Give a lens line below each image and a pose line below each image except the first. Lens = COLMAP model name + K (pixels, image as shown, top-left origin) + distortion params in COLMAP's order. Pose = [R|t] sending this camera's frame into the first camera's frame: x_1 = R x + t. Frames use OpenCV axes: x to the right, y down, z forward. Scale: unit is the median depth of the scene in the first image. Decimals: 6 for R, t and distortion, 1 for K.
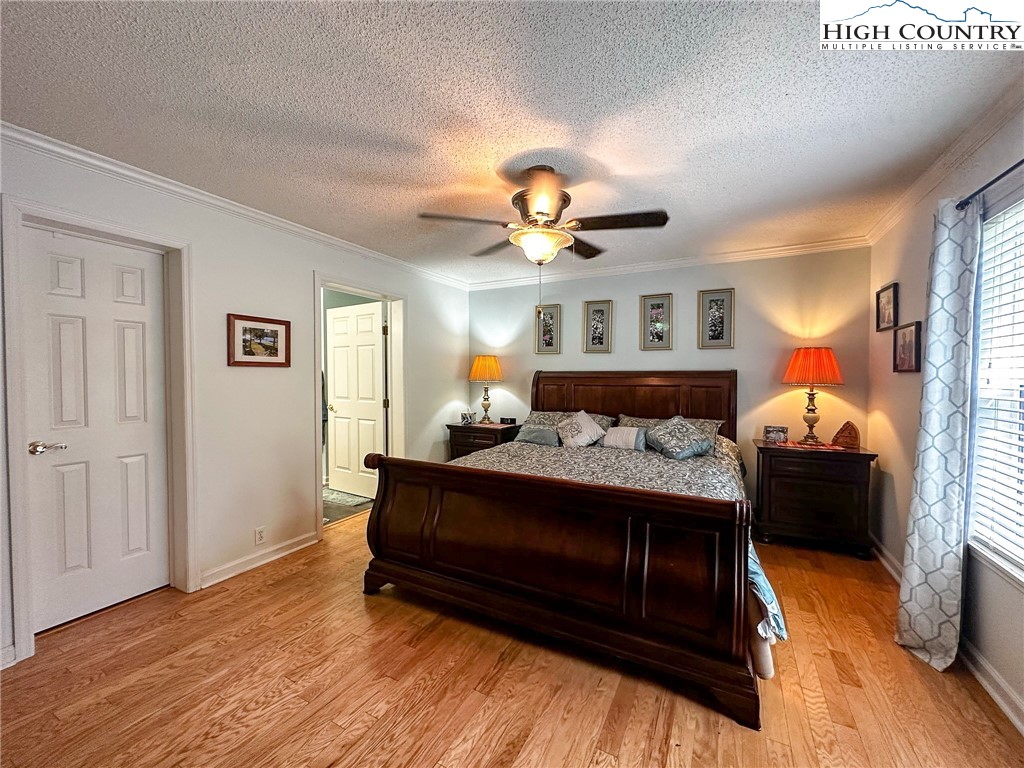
lens RADIAL K [[411.5, 0, 507.1], [0, 411.5, 377.4], [0, 0, 1]] dist [-0.002982, 0.000961]
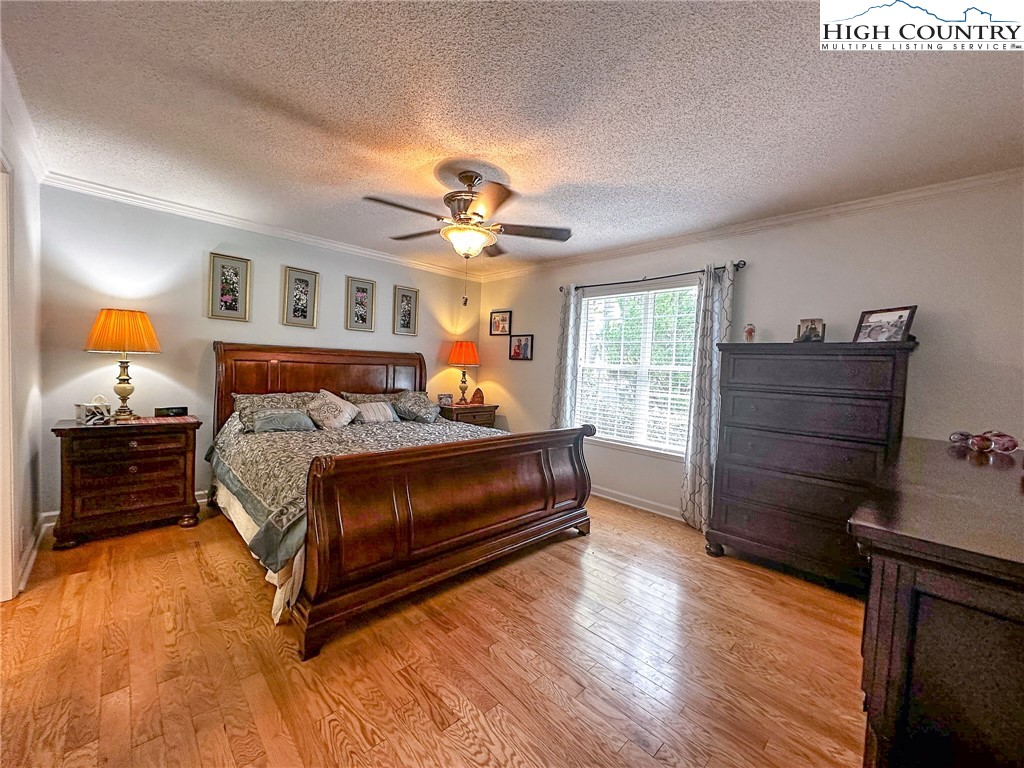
lens RADIAL K [[411.5, 0, 508.2], [0, 411.5, 385.9], [0, 0, 1]] dist [-0.002982, 0.000961]
pose [[0.295856, -0.042169, 0.954301, -0.575837], [-0.045267, 0.997284, 0.058102, -0.002661], [-0.954159, -0.060389, 0.293143, 0.312378]]
